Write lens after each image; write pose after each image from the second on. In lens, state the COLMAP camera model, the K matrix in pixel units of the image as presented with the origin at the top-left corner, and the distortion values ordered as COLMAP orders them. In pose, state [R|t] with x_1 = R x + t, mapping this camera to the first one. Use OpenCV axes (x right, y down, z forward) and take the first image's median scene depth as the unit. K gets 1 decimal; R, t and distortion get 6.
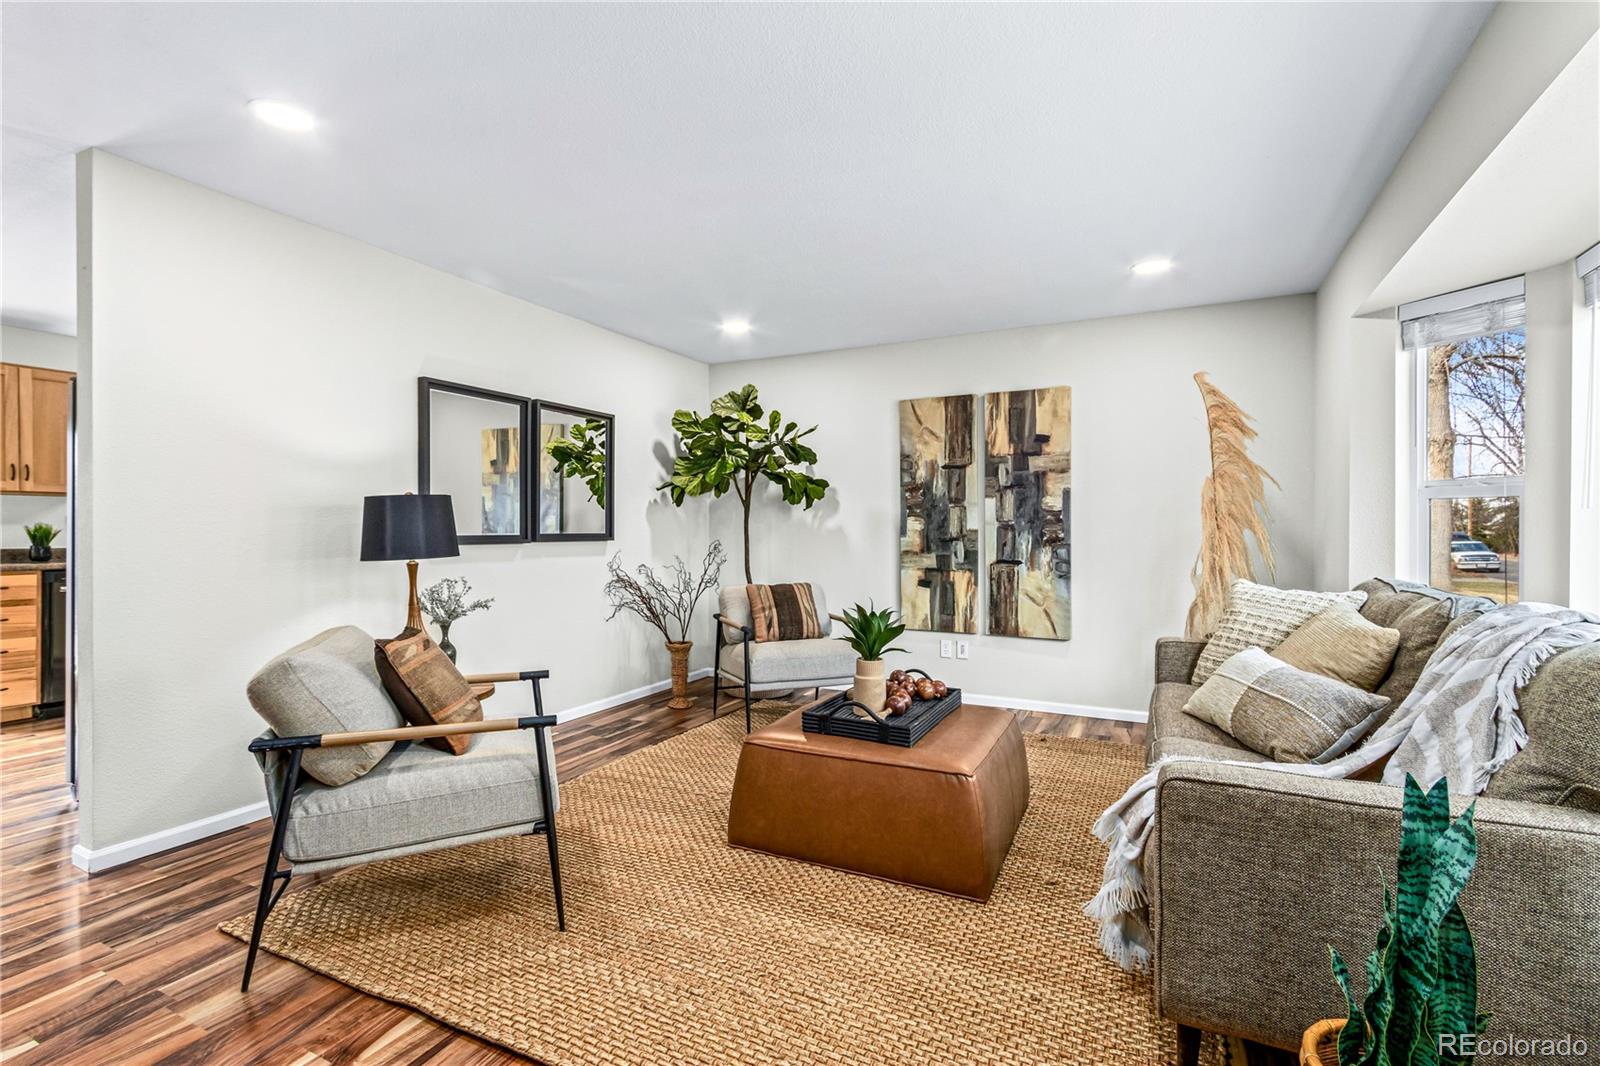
lens RADIAL K [[746.9, 0, 787.3], [0, 746.9, 529.8], [0, 0, 1]] dist [-0.000189, 0.000385]
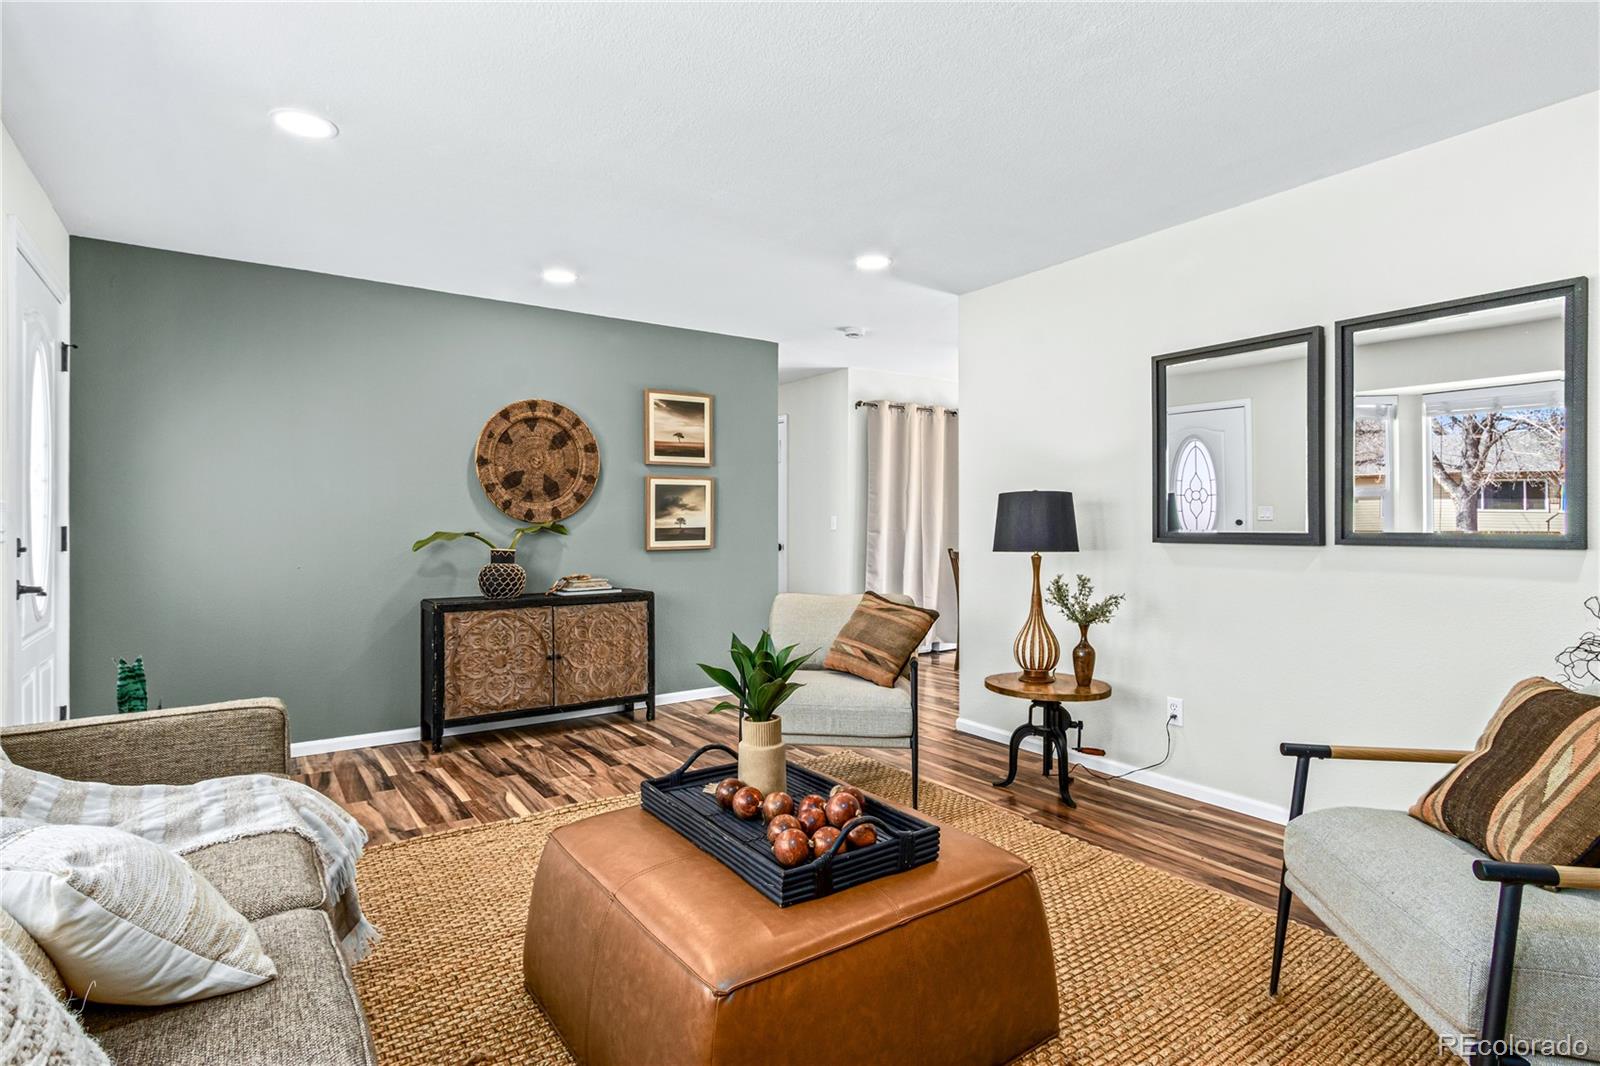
lens RADIAL K [[820.6, 0, 785.9], [0, 820.6, 526.0], [0, 0, 1]] dist [-0.002095, -0.001032]
pose [[-0.462407, -0.000404, -0.886668, 0.660108], [-0.005781, 0.999980, 0.002559, 0.001574], [0.886649, 0.006309, -0.462400, 1.189212]]
